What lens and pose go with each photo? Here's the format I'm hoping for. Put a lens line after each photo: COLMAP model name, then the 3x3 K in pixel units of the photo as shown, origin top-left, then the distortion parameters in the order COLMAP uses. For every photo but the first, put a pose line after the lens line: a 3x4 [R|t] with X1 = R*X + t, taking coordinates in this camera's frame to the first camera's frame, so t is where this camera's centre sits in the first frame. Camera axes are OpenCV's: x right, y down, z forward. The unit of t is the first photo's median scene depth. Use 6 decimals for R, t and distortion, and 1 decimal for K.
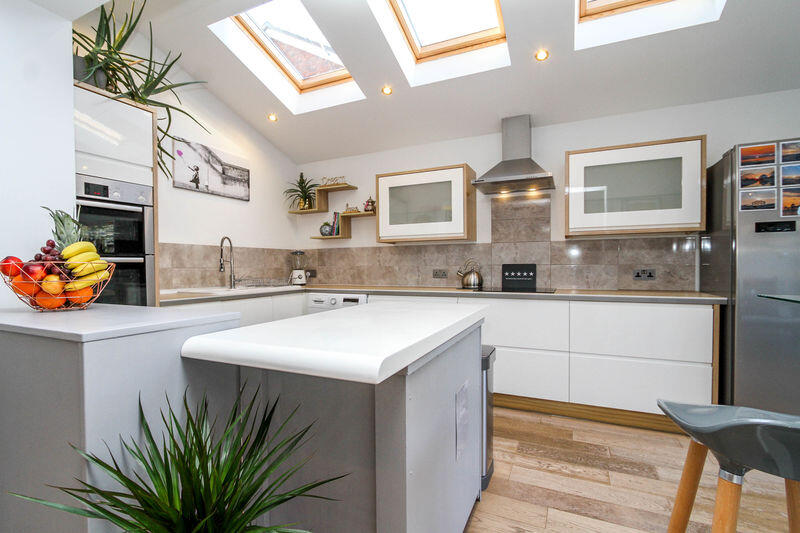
lens RADIAL K [[371.2, 0, 398.1], [0, 371.2, 272.5], [0, 0, 1]] dist [-0.014505, 0.000445]
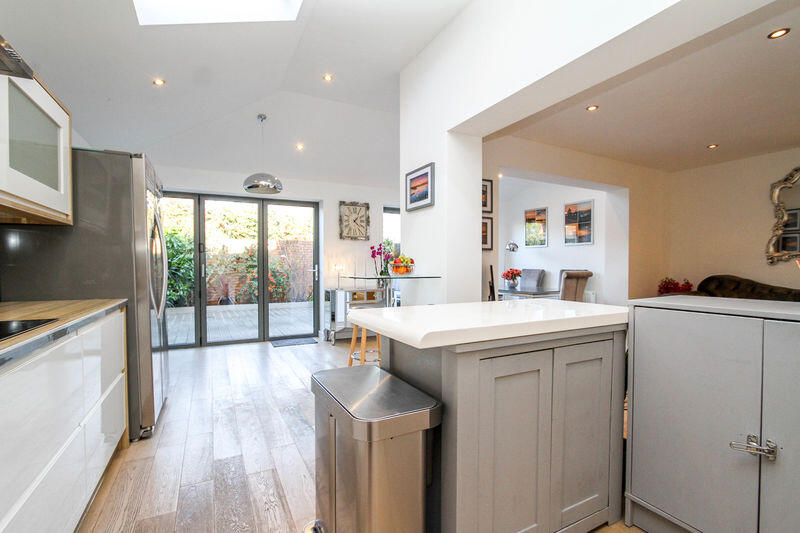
lens RADIAL K [[371.2, 0, 398.1], [0, 371.2, 272.5], [0, 0, 1]] dist [-0.014505, 0.000445]
pose [[-0.791663, -0.008726, 0.610896, -0.209957], [0.014367, 0.999356, 0.032893, -0.016743], [-0.610790, 0.034817, -0.791027, 0.918698]]
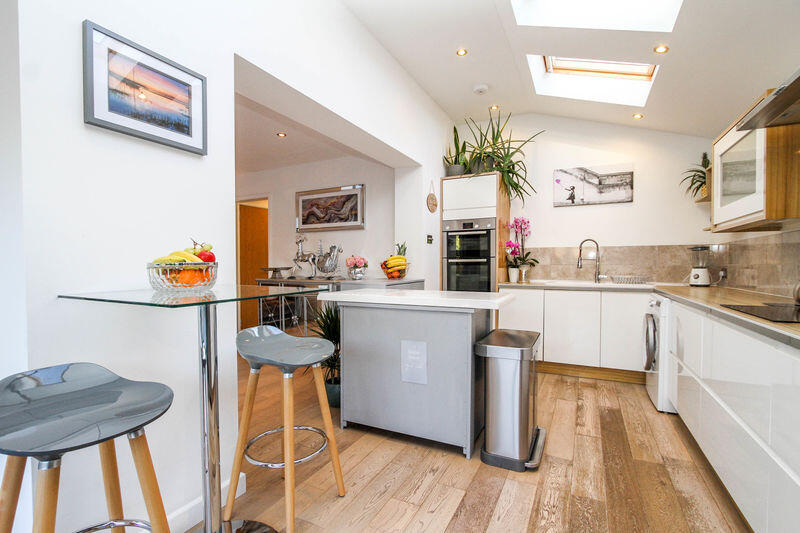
lens RADIAL K [[371.2, 0, 398.1], [0, 371.2, 272.5], [0, 0, 1]] dist [-0.014505, 0.000445]
pose [[-0.032492, 0.028222, -0.999073, 0.759037], [-0.017010, 0.999441, 0.028785, -0.012753], [0.999327, 0.017930, -0.031994, 0.426513]]
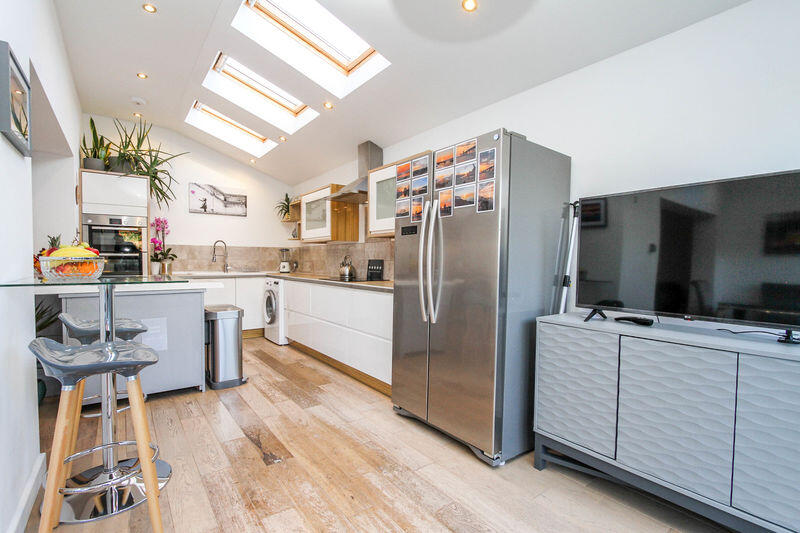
lens RADIAL K [[371.2, 0, 398.1], [0, 371.2, 272.5], [0, 0, 1]] dist [-0.014505, 0.000445]
pose [[0.883485, 0.029264, -0.467545, 0.991511], [-0.022508, 0.999546, 0.020030, -0.006375], [0.467919, -0.007173, 0.883742, -0.066029]]
